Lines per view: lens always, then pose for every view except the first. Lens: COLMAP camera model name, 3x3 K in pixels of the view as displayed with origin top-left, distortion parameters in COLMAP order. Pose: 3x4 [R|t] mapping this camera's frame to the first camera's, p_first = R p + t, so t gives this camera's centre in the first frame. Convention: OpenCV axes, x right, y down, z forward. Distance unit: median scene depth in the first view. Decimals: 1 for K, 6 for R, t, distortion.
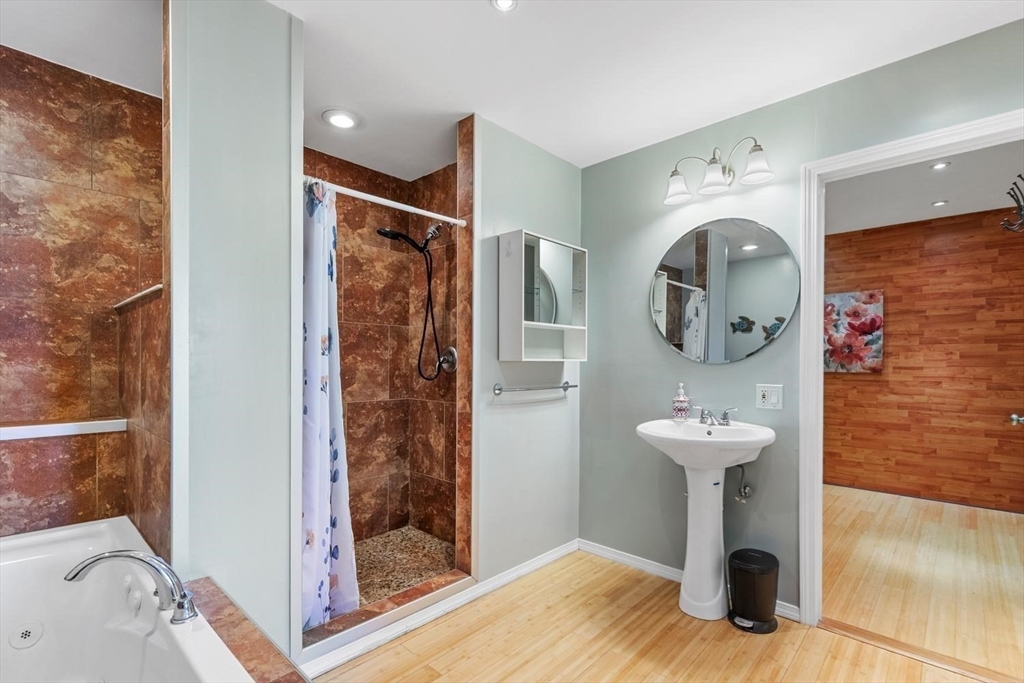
lens RADIAL K [[474.4, 0, 506.8], [0, 474.4, 372.0], [0, 0, 1]] dist [0.006259, -0.000264]
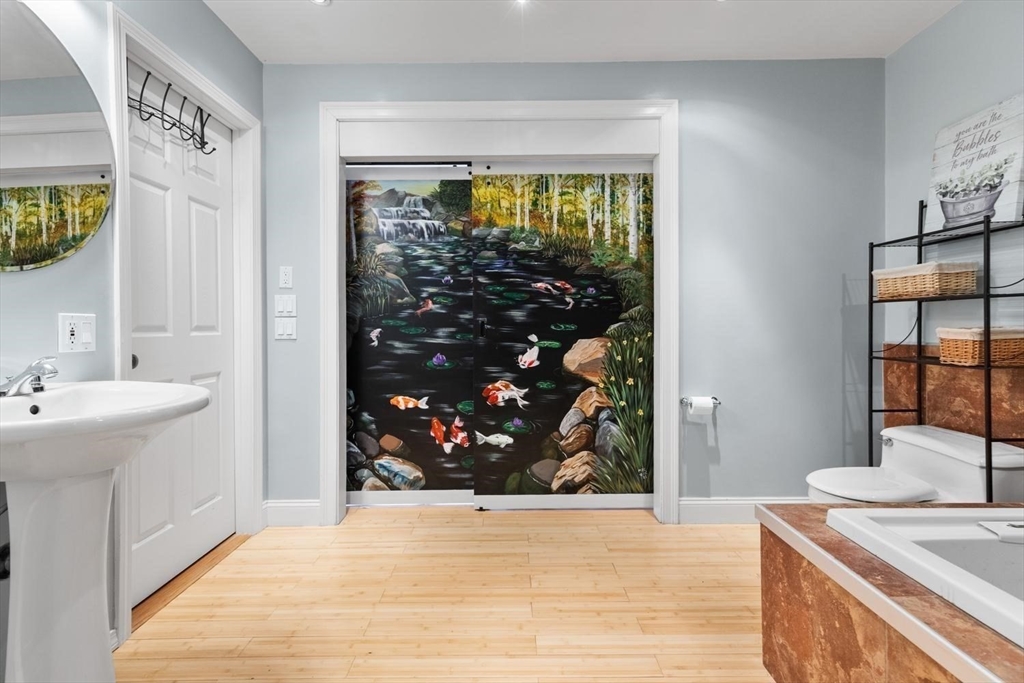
lens RADIAL K [[467.6, 0, 510.8], [0, 467.6, 335.2], [0, 0, 1]] dist [-0.000132, -0.000307]
pose [[-0.685195, -0.017236, 0.728156, -0.267021], [0.013801, 0.999233, 0.036639, 0.038170], [-0.728229, 0.035154, -0.684432, 0.957671]]
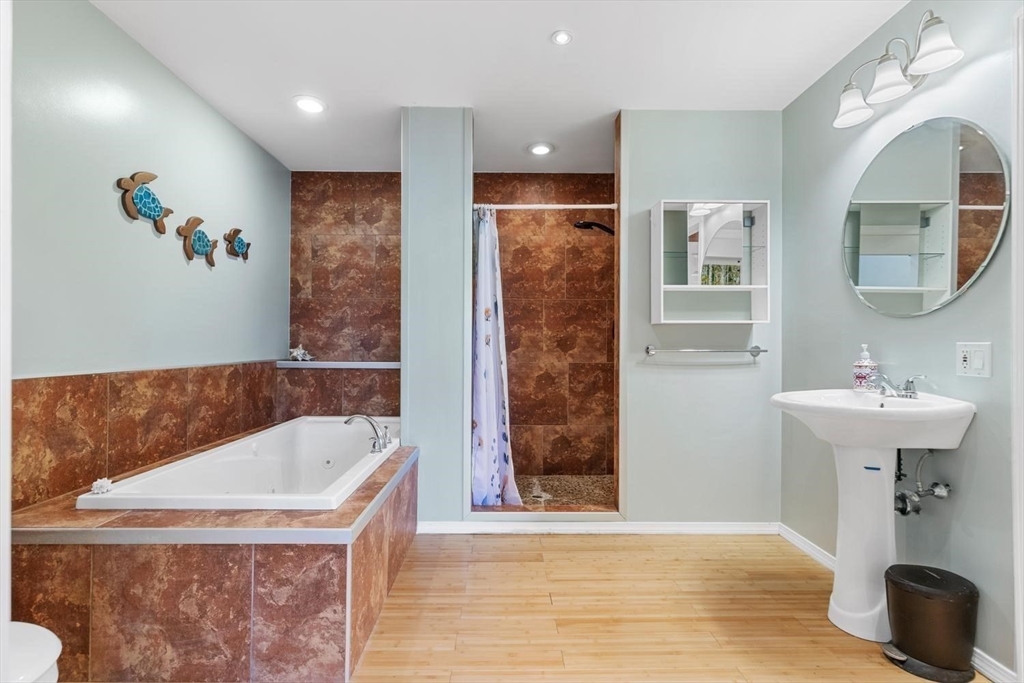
lens RADIAL K [[464.2, 0, 505.7], [0, 464.2, 348.4], [0, 0, 1]] dist [0.007051, -0.000629]
pose [[0.693400, 0.003489, -0.720545, 0.543387], [-0.014157, 0.999861, -0.008782, 0.048933], [0.720414, 0.016290, 0.693353, 0.021788]]
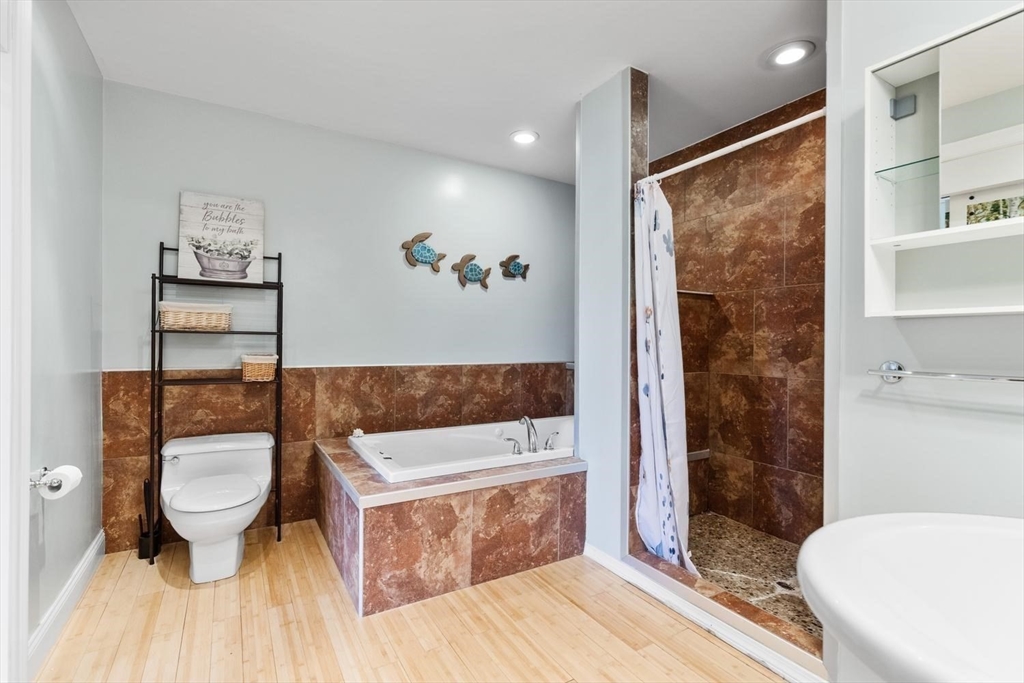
lens RADIAL K [[464.2, 0, 505.7], [0, 464.2, 348.4], [0, 0, 1]] dist [0.007051, -0.000629]
pose [[-0.282670, 0.006954, -0.959192, 0.636389], [-0.028025, 0.999487, 0.015505, 0.016083], [0.958808, 0.031264, -0.282331, 0.759812]]
